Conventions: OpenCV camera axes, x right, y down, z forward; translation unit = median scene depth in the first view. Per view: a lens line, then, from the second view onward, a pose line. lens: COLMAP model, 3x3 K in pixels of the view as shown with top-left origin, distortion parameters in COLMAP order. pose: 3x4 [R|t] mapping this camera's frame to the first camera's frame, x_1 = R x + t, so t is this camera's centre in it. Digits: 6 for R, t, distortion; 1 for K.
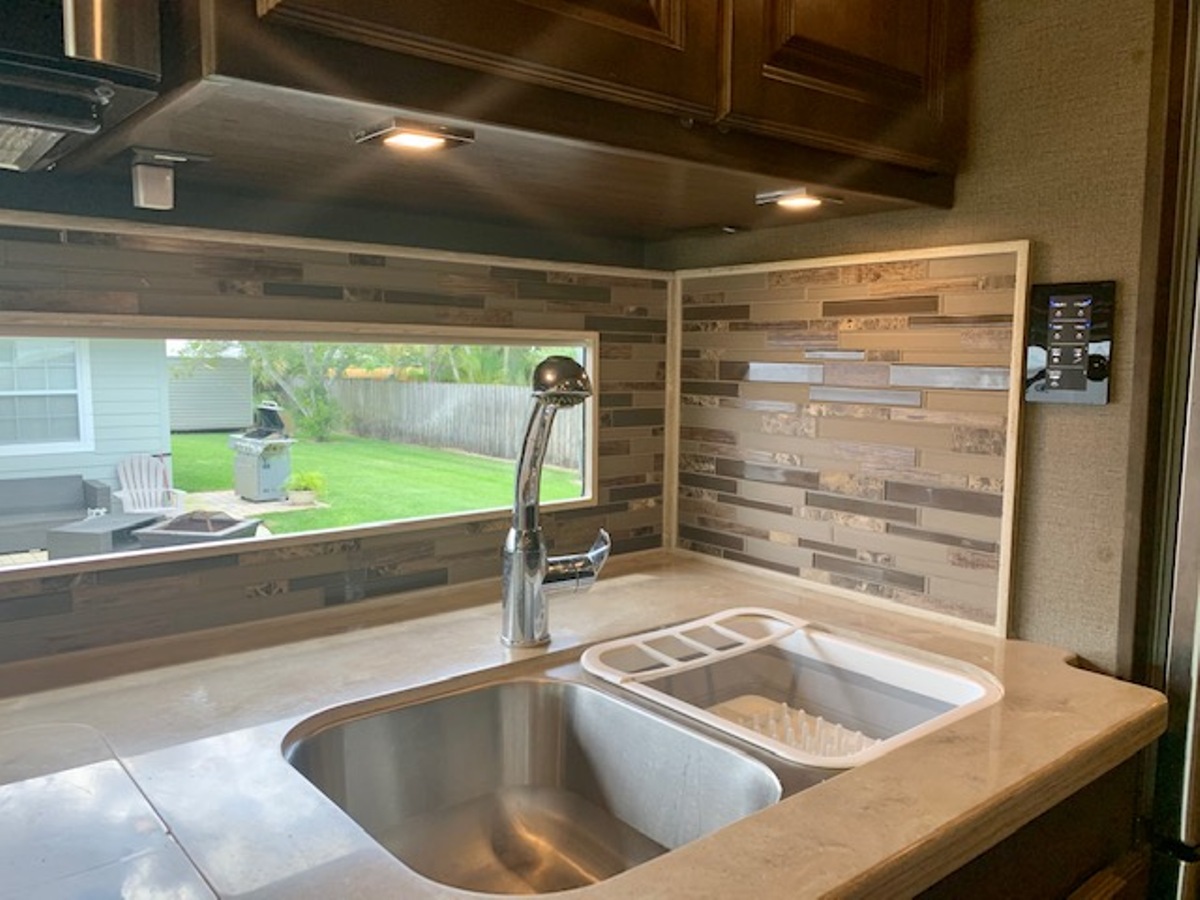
lens RADIAL K [[925.7, 0, 594.7], [0, 925.7, 451.0], [0, 0, 1]] dist [0.030724, -0.035052]
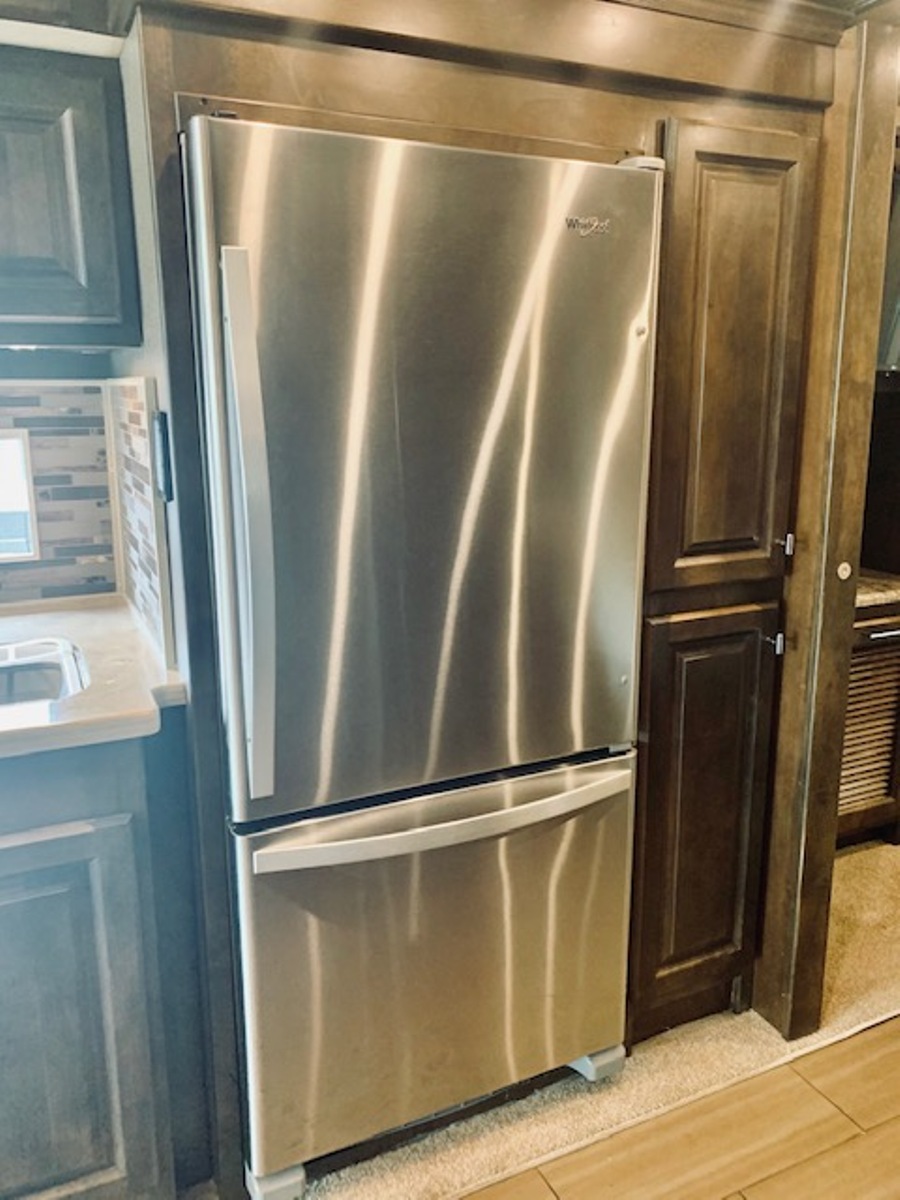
lens RADIAL K [[925.7, 0, 444.1], [0, 925.7, 603.2], [0, 0, 1]] dist [0.030724, -0.035052]
pose [[0.970284, 0.045384, -0.237674, 1.033514], [-0.015177, 0.991734, 0.127412, -0.068475], [0.241492, -0.120018, 0.962952, -0.188352]]
